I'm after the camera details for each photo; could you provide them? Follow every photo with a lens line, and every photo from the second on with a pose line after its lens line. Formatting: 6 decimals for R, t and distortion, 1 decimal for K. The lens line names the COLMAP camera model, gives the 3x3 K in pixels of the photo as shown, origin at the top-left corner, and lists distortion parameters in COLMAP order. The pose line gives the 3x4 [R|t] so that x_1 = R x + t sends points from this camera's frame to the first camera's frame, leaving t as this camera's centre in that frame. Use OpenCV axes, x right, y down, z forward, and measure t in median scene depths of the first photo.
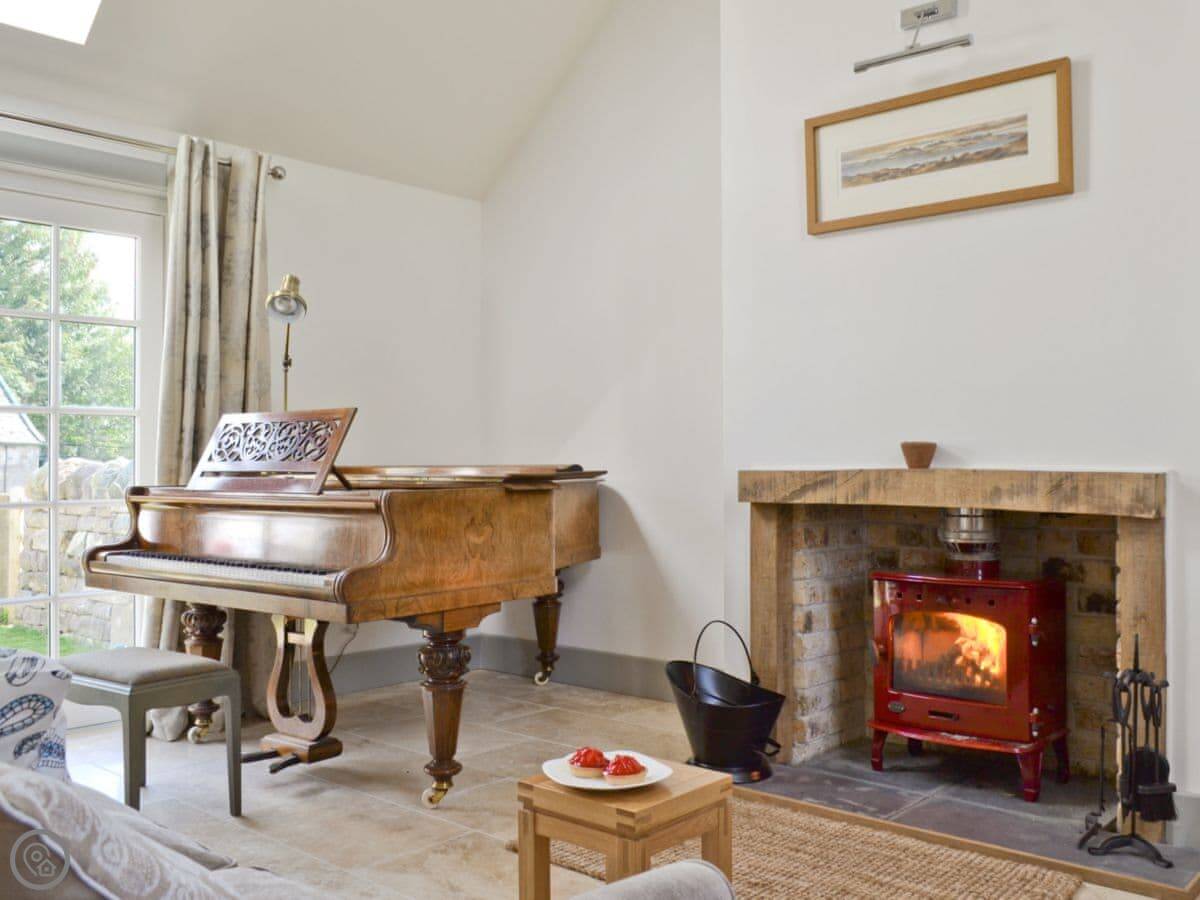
lens RADIAL K [[1094.6, 0, 600.0], [0, 1094.6, 450.0], [0, 0, 1]] dist [-0.045126, 0.003991]
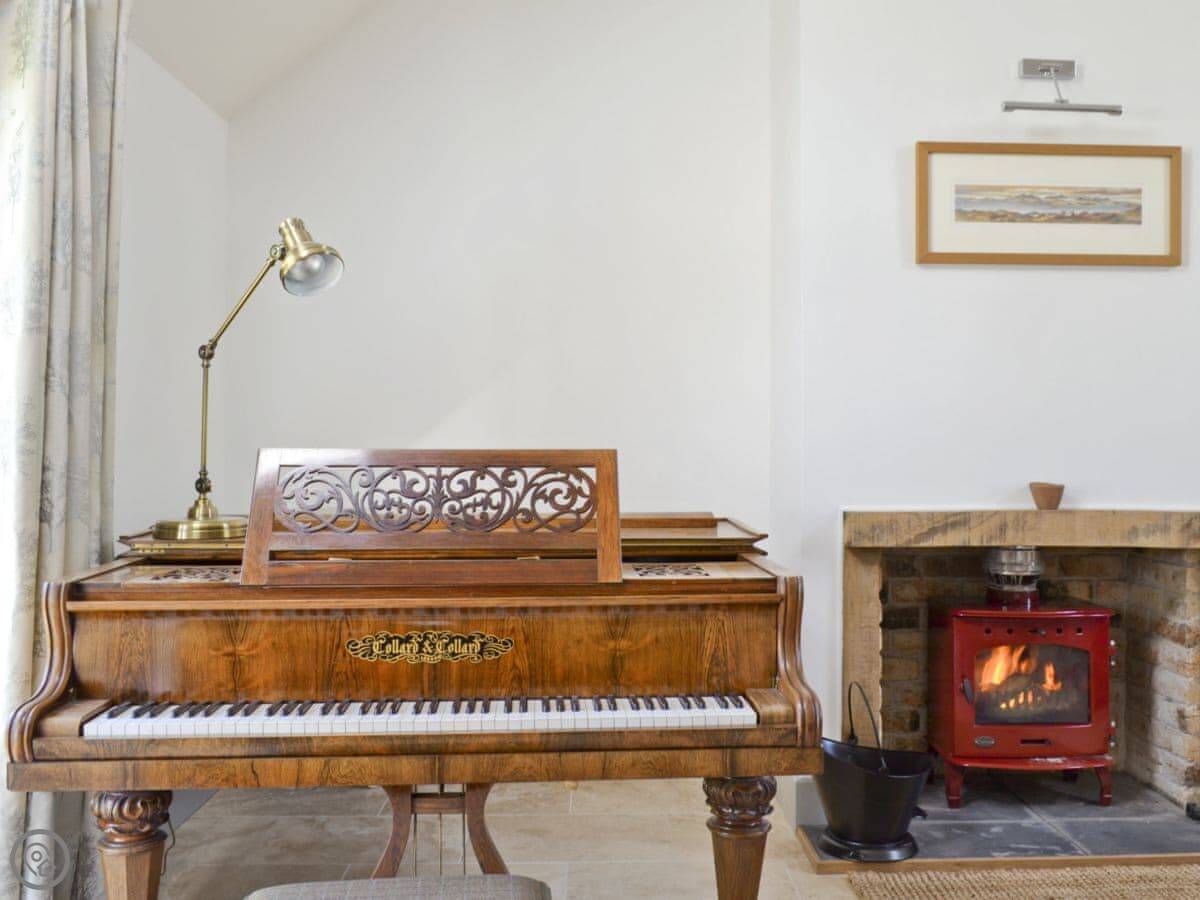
lens RADIAL K [[1137.4, 0, 607.7], [0, 1137.4, 430.6], [0, 0, 1]] dist [-0.051930, 0.010784]
pose [[0.719275, 0.006981, 0.694691, -0.752680], [-0.013769, 0.999896, 0.004208, -0.056326], [-0.694589, -0.012591, 0.719296, 0.520432]]
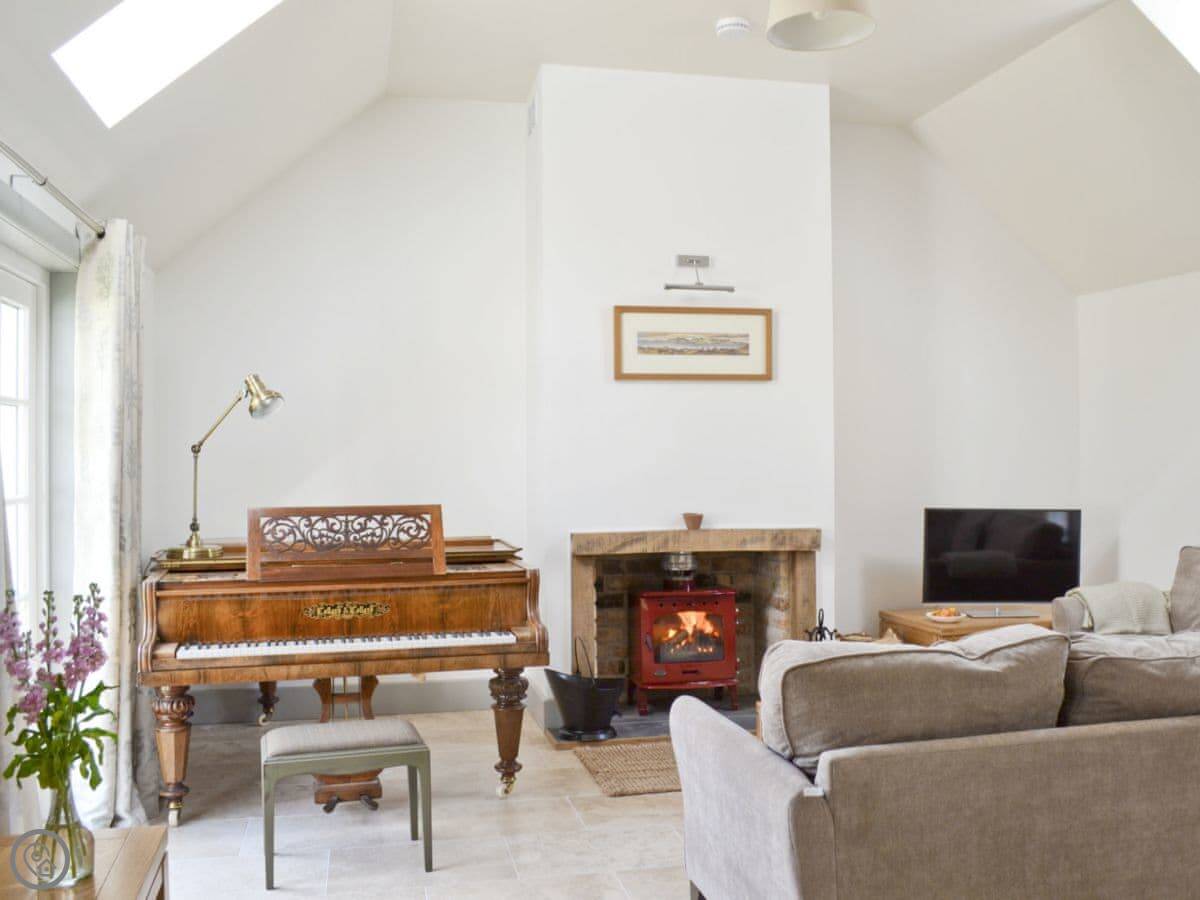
lens RADIAL K [[1166.4, 0, 595.3], [0, 1166.4, 431.9], [0, 0, 1]] dist [-0.088440, 0.006189]
pose [[0.575343, 0.011320, 0.817834, -1.290614], [-0.004968, 0.999934, -0.010346, -0.115902], [-0.817897, 0.001889, 0.575362, 0.075439]]
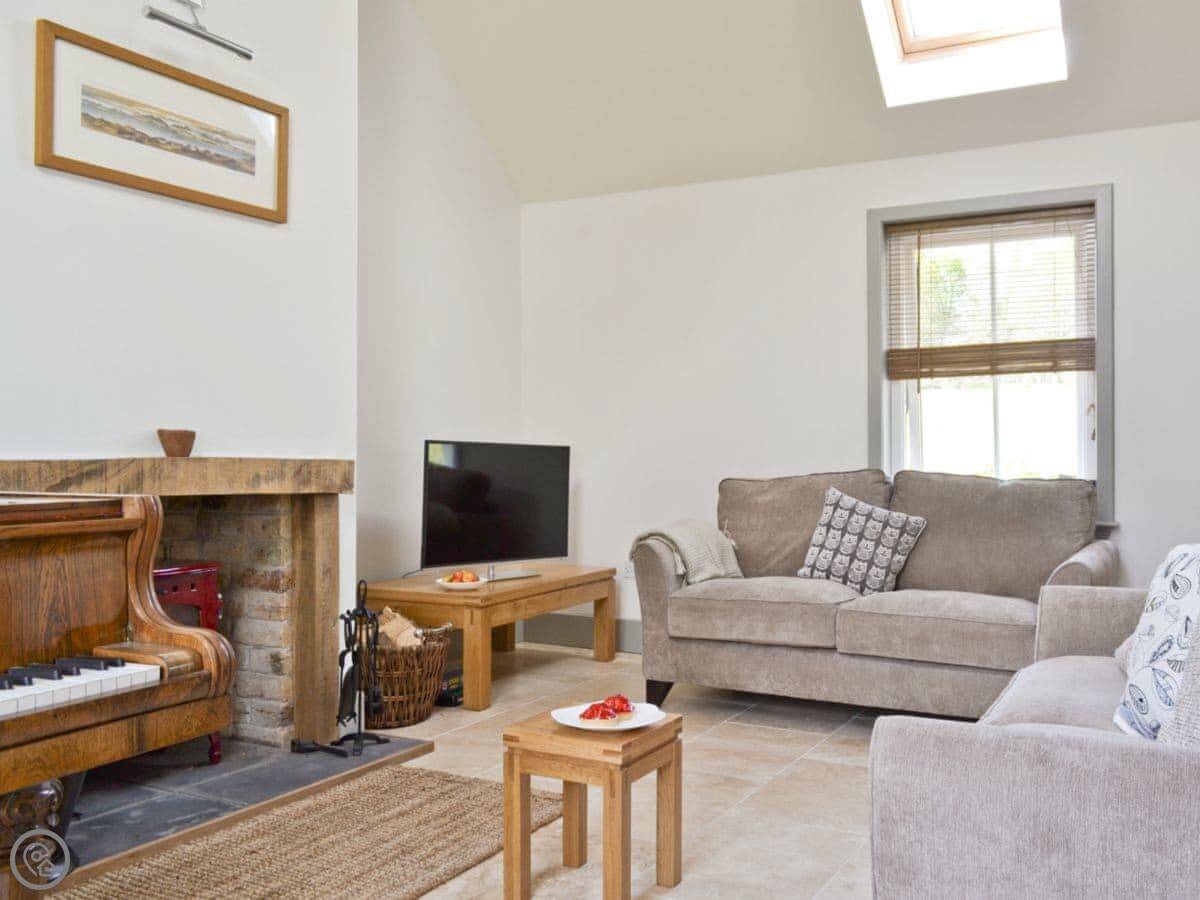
lens RADIAL K [[1100.8, 0, 648.3], [0, 1100.8, 451.8], [0, 0, 1]] dist [-0.006729, 0.004290]
pose [[-0.253320, 0.004376, 0.967373, -0.762177], [-0.011952, 0.999899, -0.007653, 0.014716], [-0.967309, -0.013501, -0.253243, 0.842723]]
